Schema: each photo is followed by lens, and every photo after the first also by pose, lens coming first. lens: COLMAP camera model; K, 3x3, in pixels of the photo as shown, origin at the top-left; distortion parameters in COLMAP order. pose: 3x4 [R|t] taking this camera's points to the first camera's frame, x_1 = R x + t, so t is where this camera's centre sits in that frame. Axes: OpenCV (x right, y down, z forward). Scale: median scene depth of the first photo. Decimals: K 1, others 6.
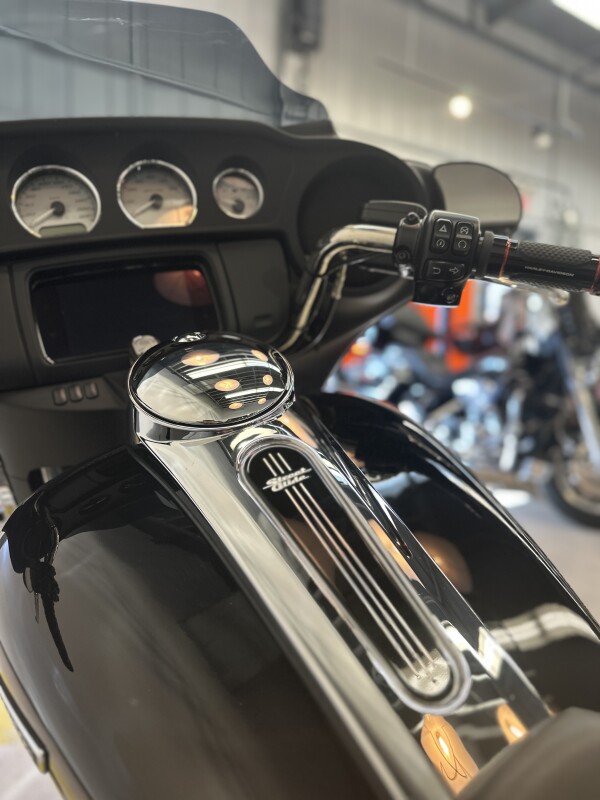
lens RADIAL K [[565.0, 0, 300.1], [0, 565.0, 407.2], [0, 0, 1]] dist [0.028699, -0.039417]
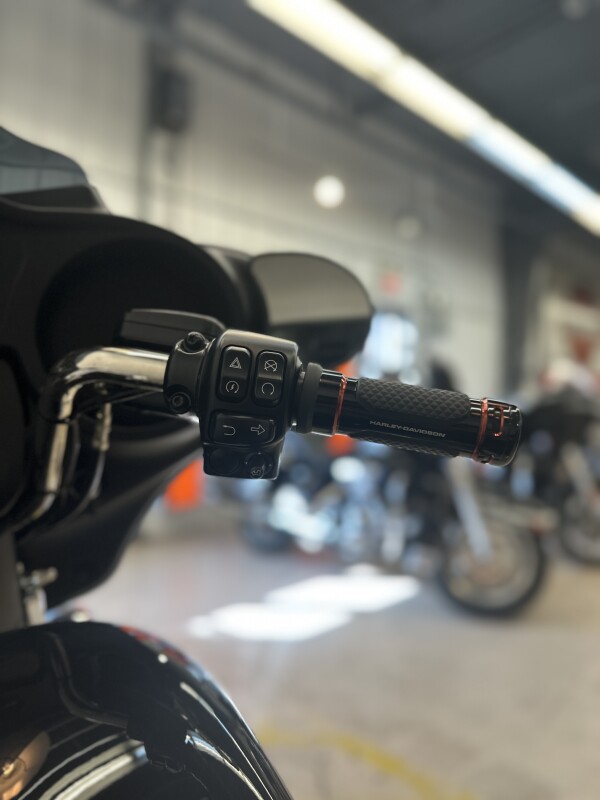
lens RADIAL K [[565.0, 0, 294.4], [0, 565.0, 397.6], [0, 0, 1]] dist [0.028699, -0.039417]
pose [[0.984150, -0.015869, 0.176627, 0.195173], [0.038590, 0.991284, -0.125962, -0.188905], [-0.173088, 0.130782, 0.976185, 0.384498]]
